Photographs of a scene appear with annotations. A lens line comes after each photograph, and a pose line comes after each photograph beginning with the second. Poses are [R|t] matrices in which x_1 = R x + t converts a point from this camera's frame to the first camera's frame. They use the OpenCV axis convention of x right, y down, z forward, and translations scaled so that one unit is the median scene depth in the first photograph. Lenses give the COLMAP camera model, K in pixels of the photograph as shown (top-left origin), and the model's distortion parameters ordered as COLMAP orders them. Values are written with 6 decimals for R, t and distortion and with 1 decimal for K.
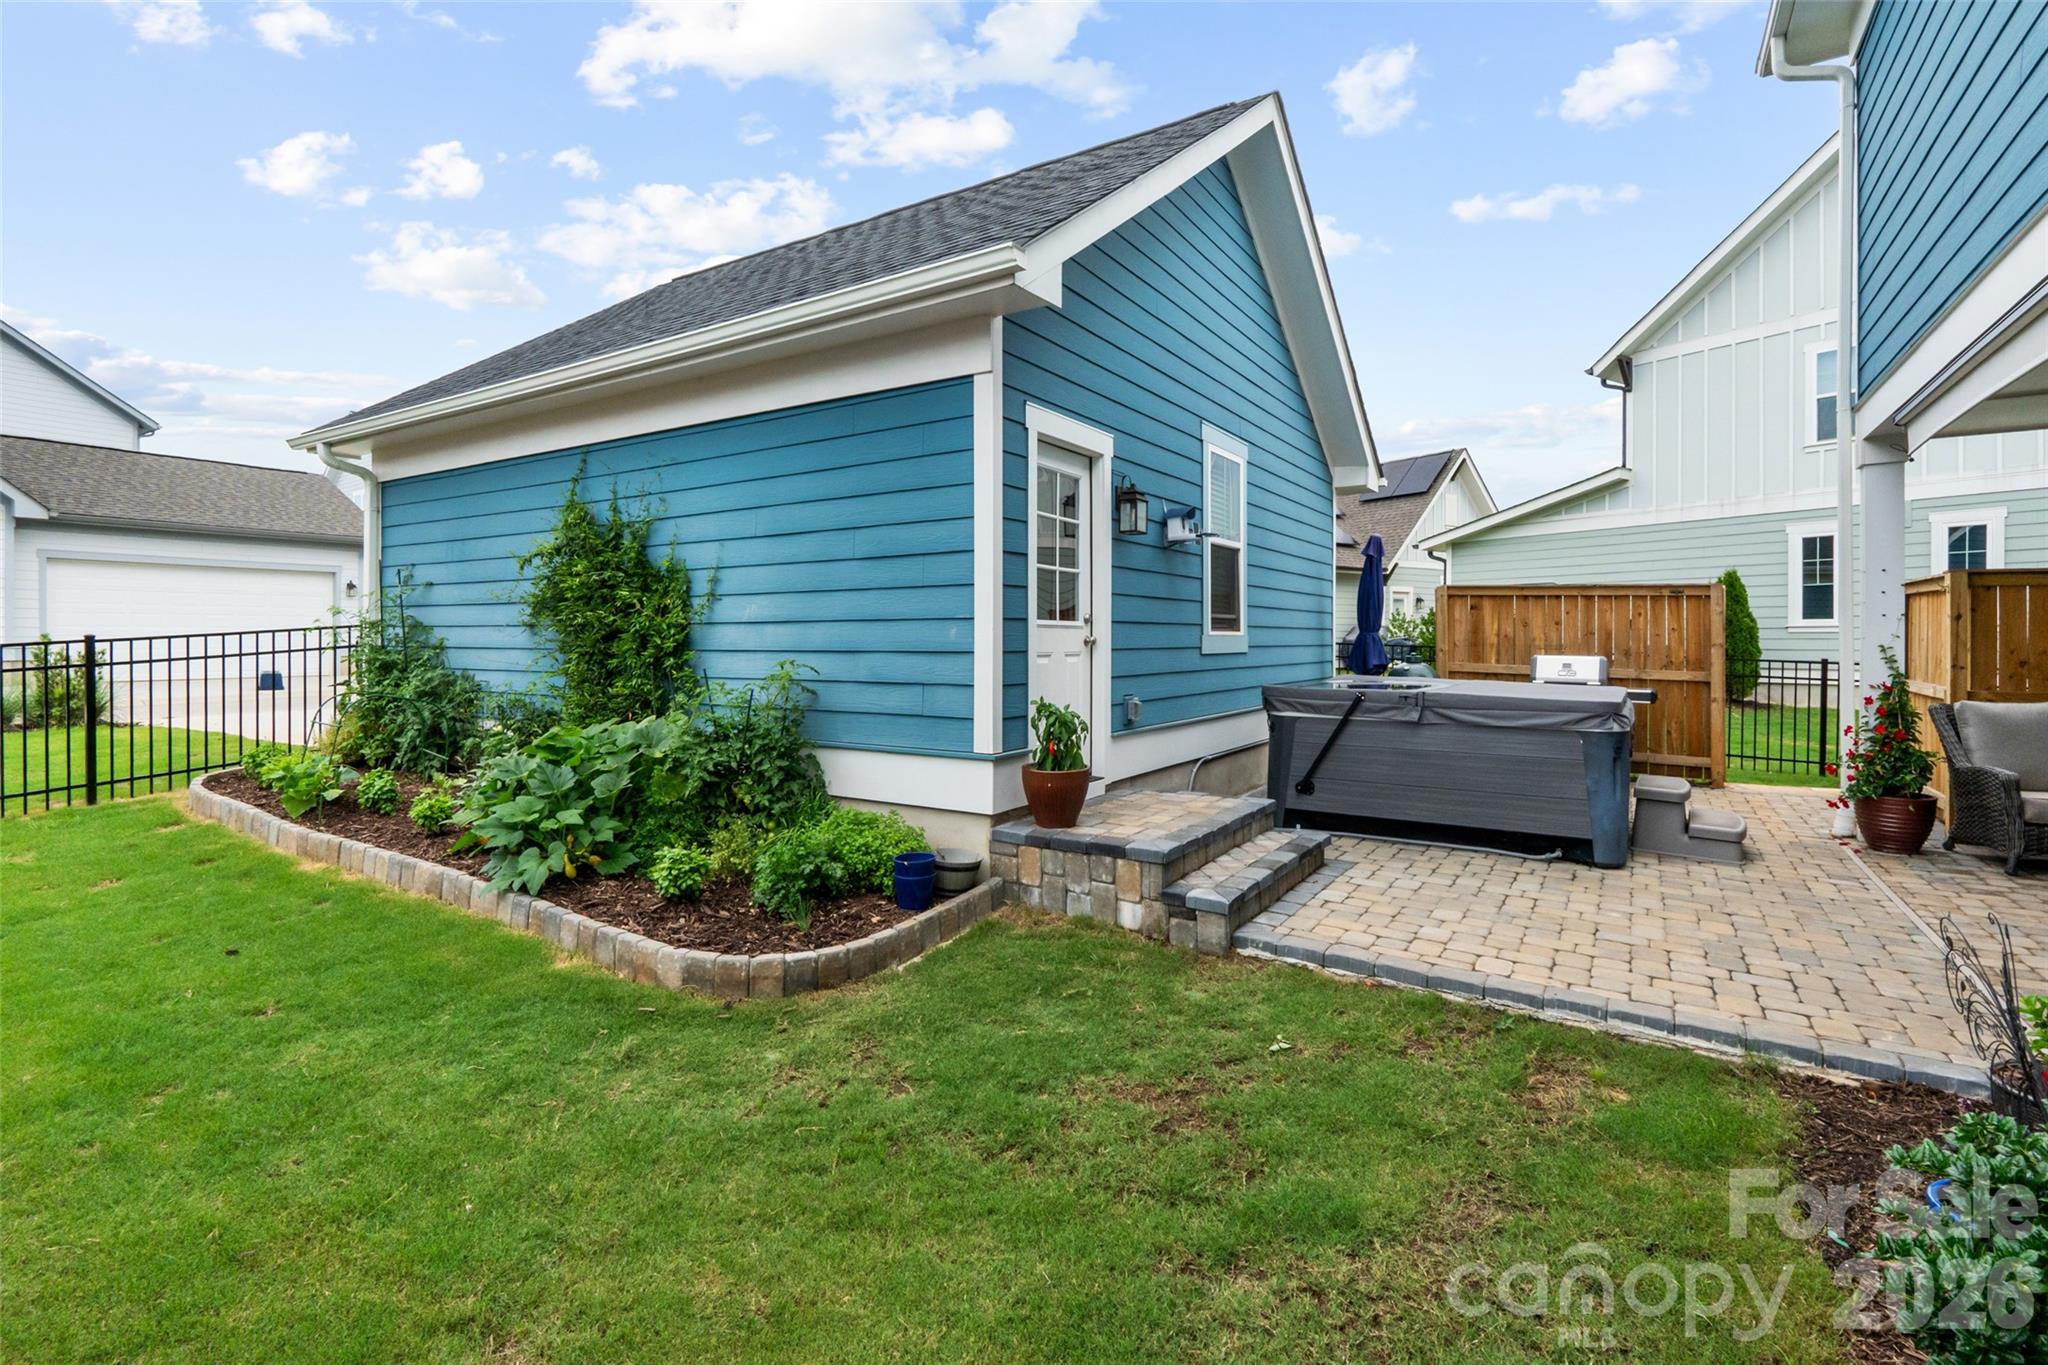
lens RADIAL K [[956.4, 0, 1005.4], [0, 956.4, 650.9], [0, 0, 1]] dist [-0.011462, 0.001314]
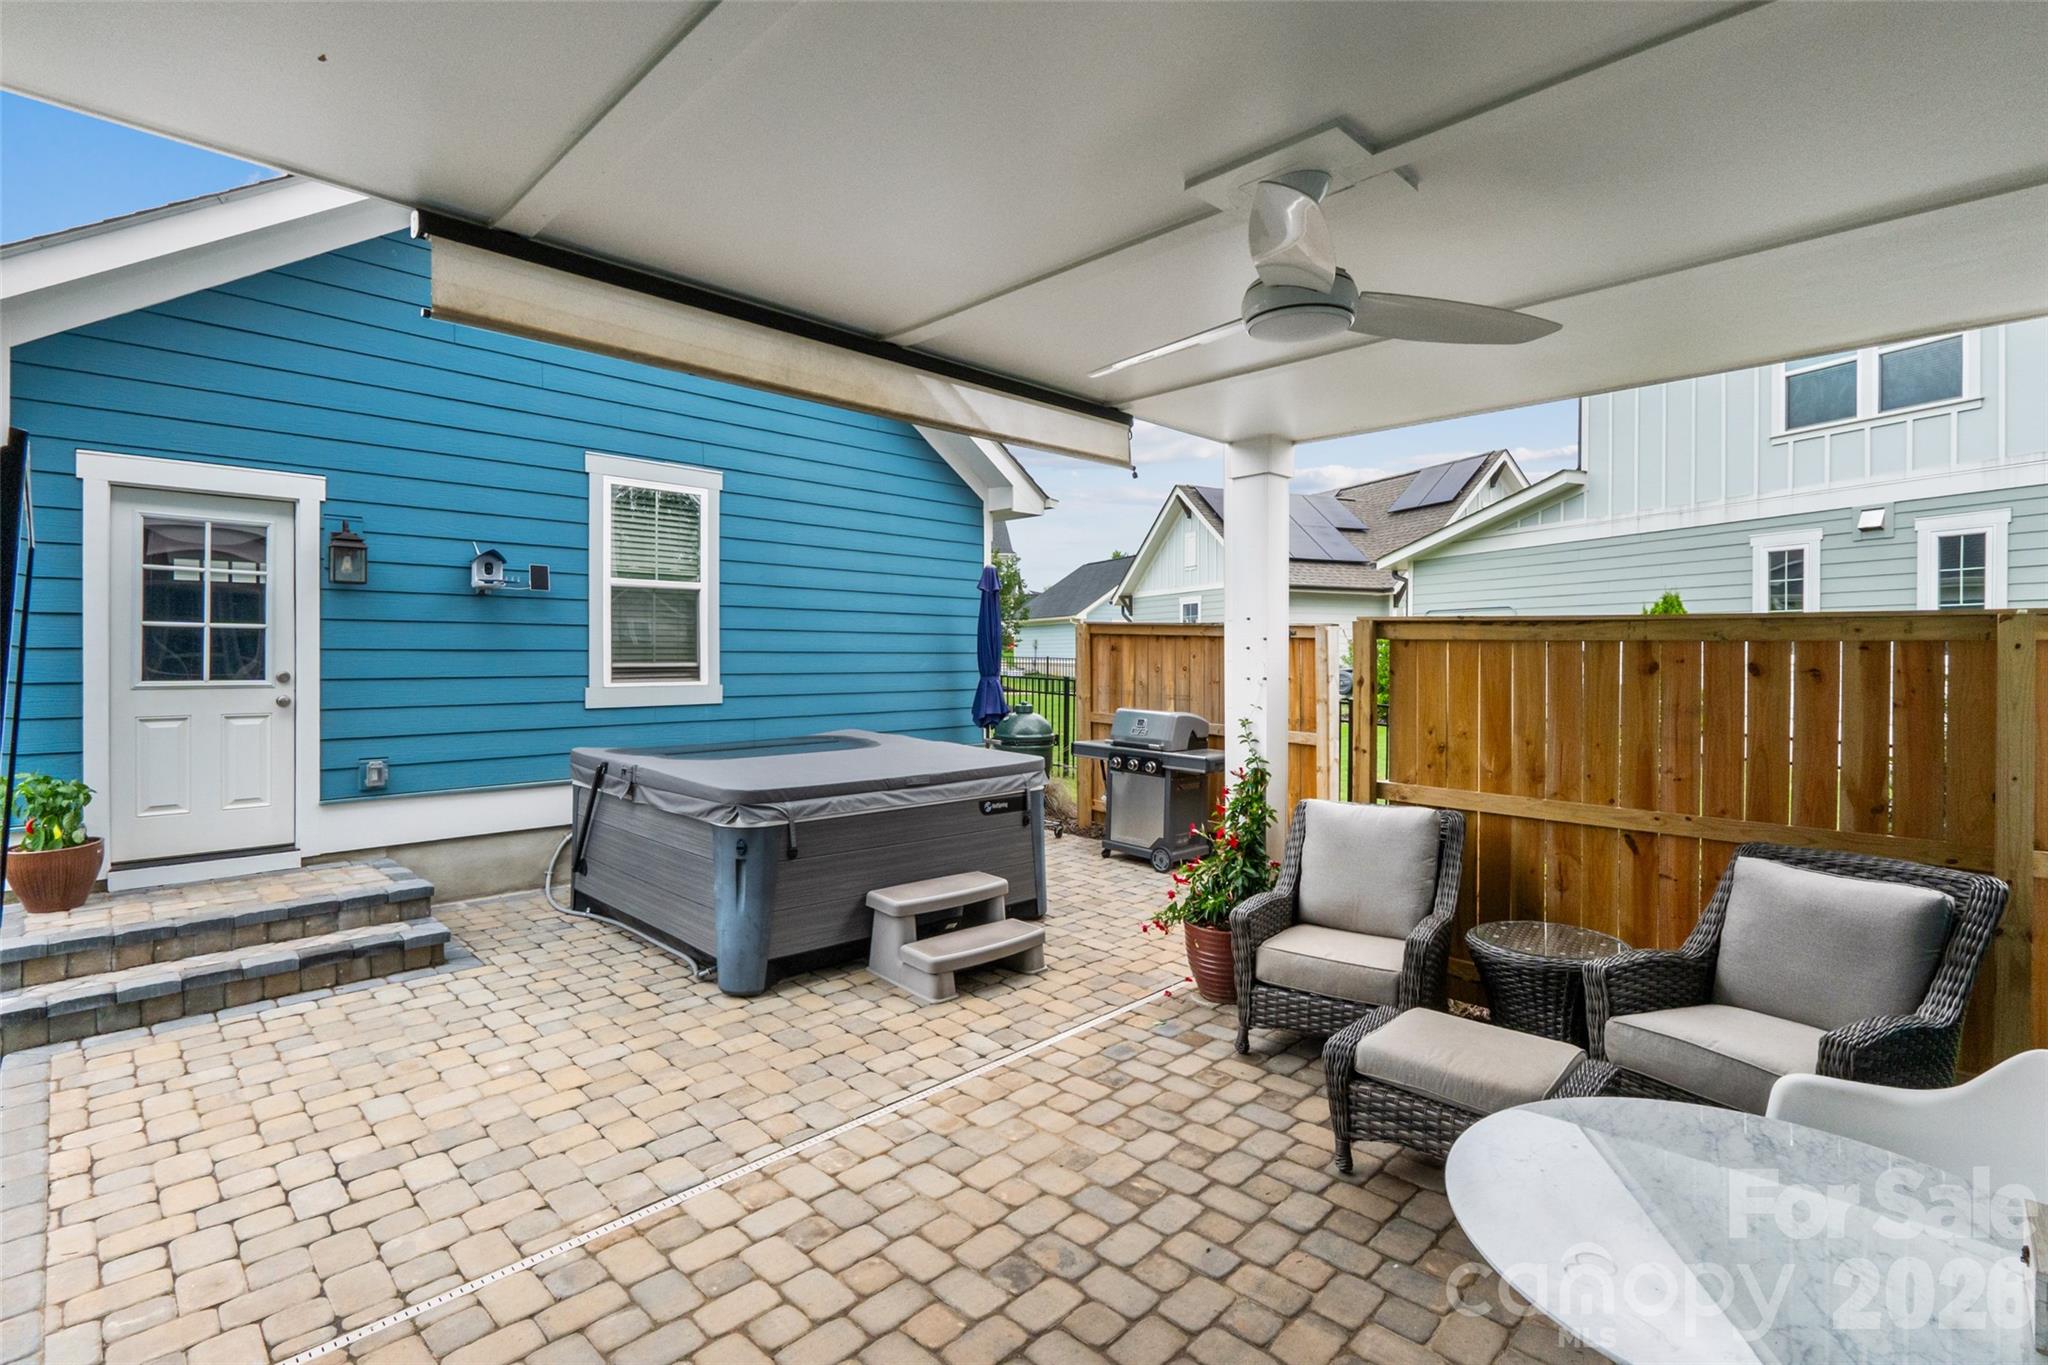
lens RADIAL K [[956.4, 0, 1021.9], [0, 956.4, 661.9], [0, 0, 1]] dist [-0.011462, 0.001314]
pose [[0.980229, 0.006980, -0.197743, 0.717526], [-0.007624, 0.999968, -0.002492, -0.038161], [0.197719, 0.003950, 0.980251, 0.178792]]
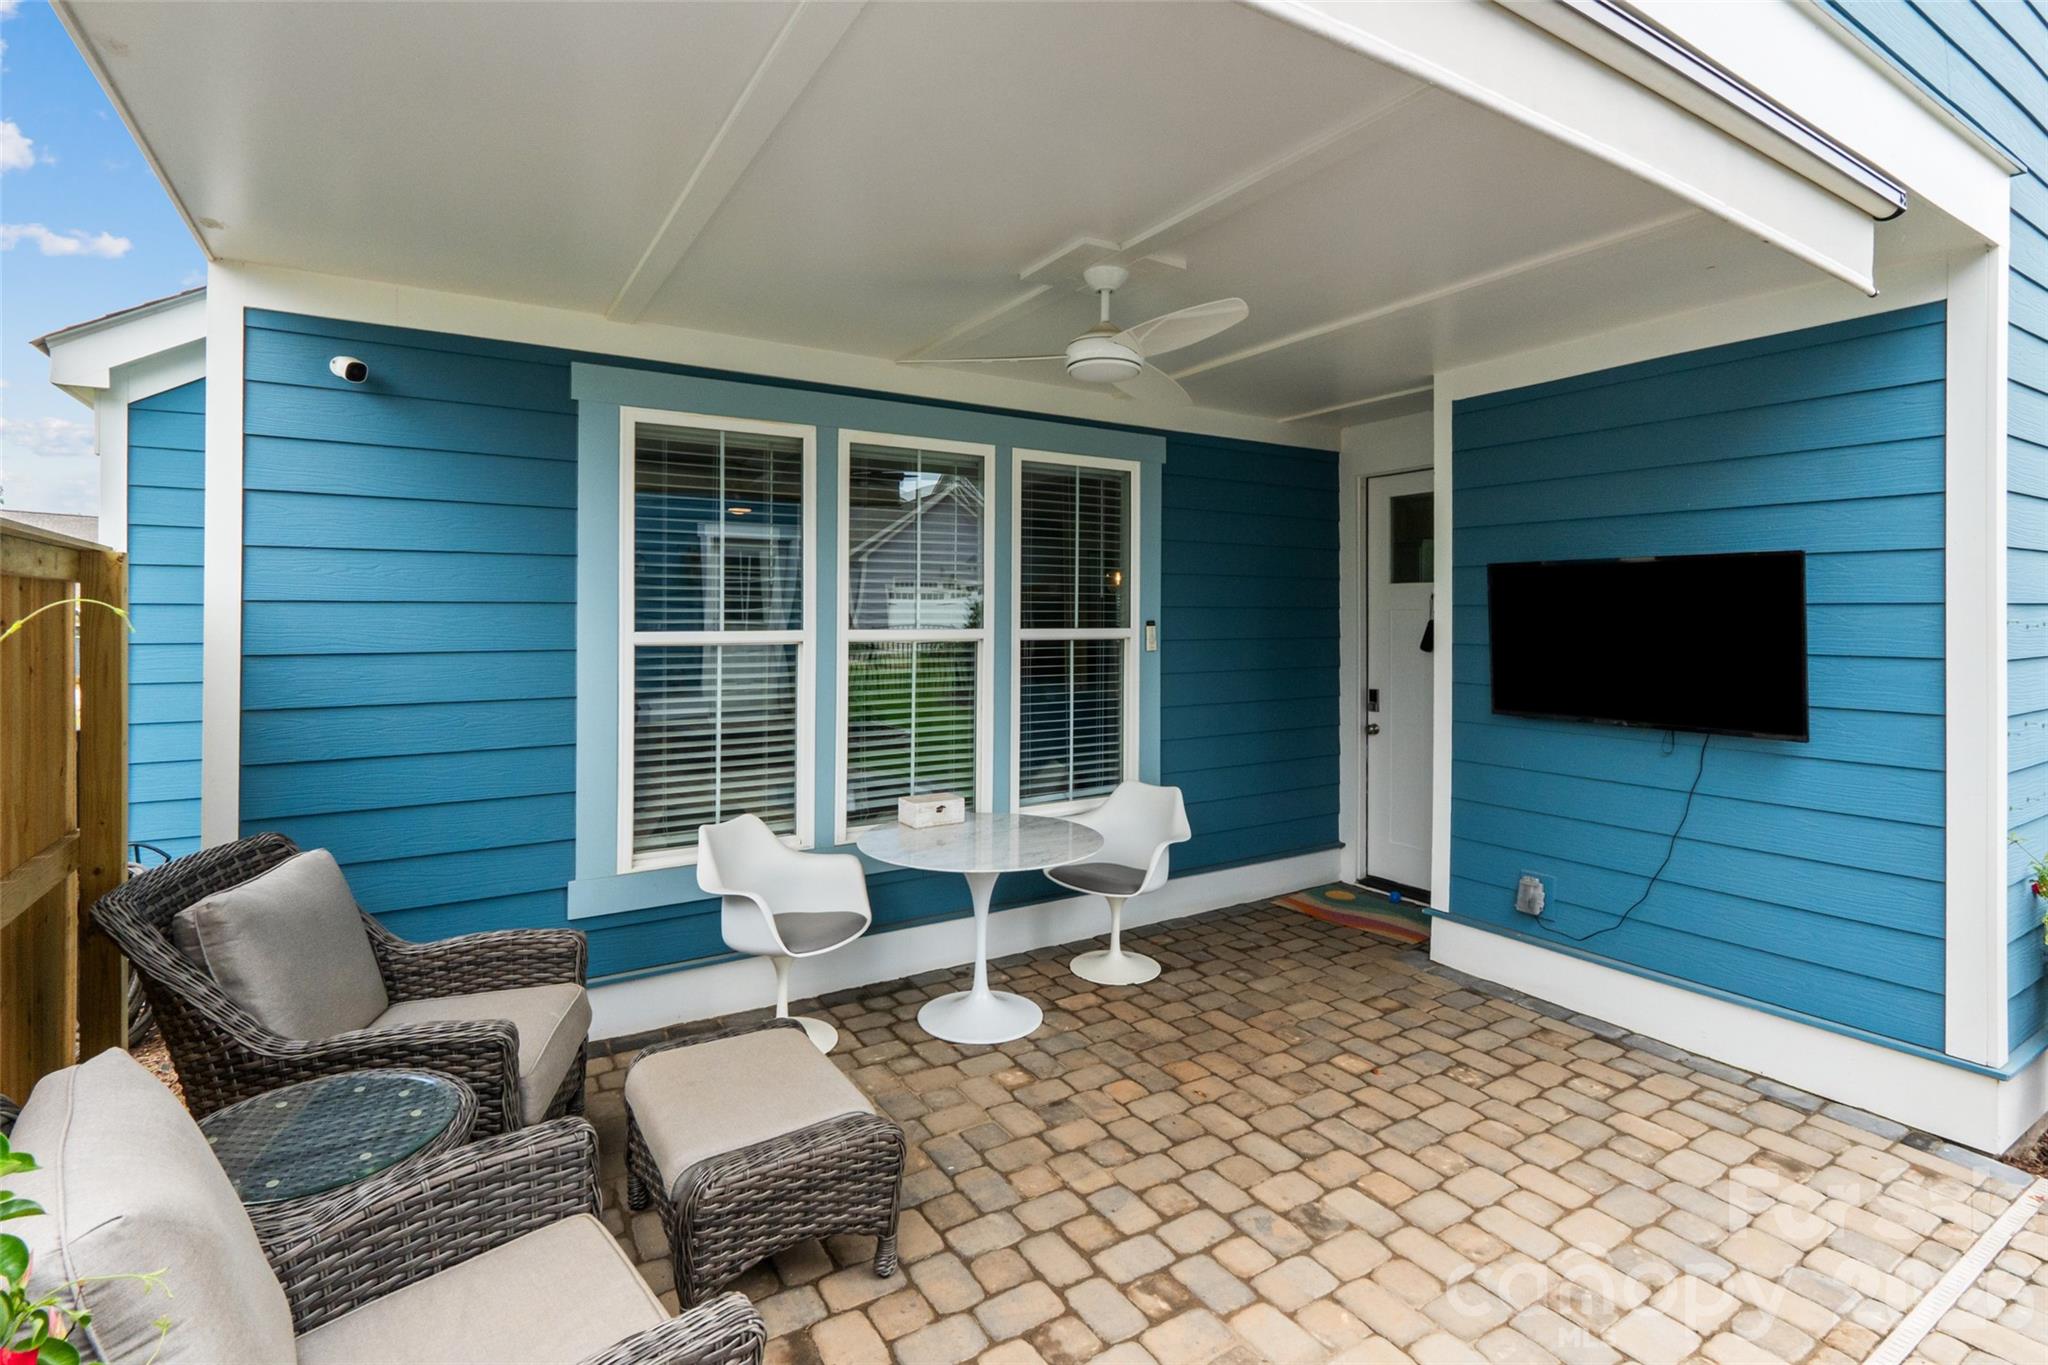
lens RADIAL K [[956.4, 0, 1019.6], [0, 956.4, 607.5], [0, 0, 1]] dist [-0.011462, 0.001314]
pose [[-0.907967, 0.003639, 0.419025, 0.609023], [0.006081, 0.999971, 0.004493, -0.042202], [-0.418997, 0.006628, -0.907964, 0.828209]]
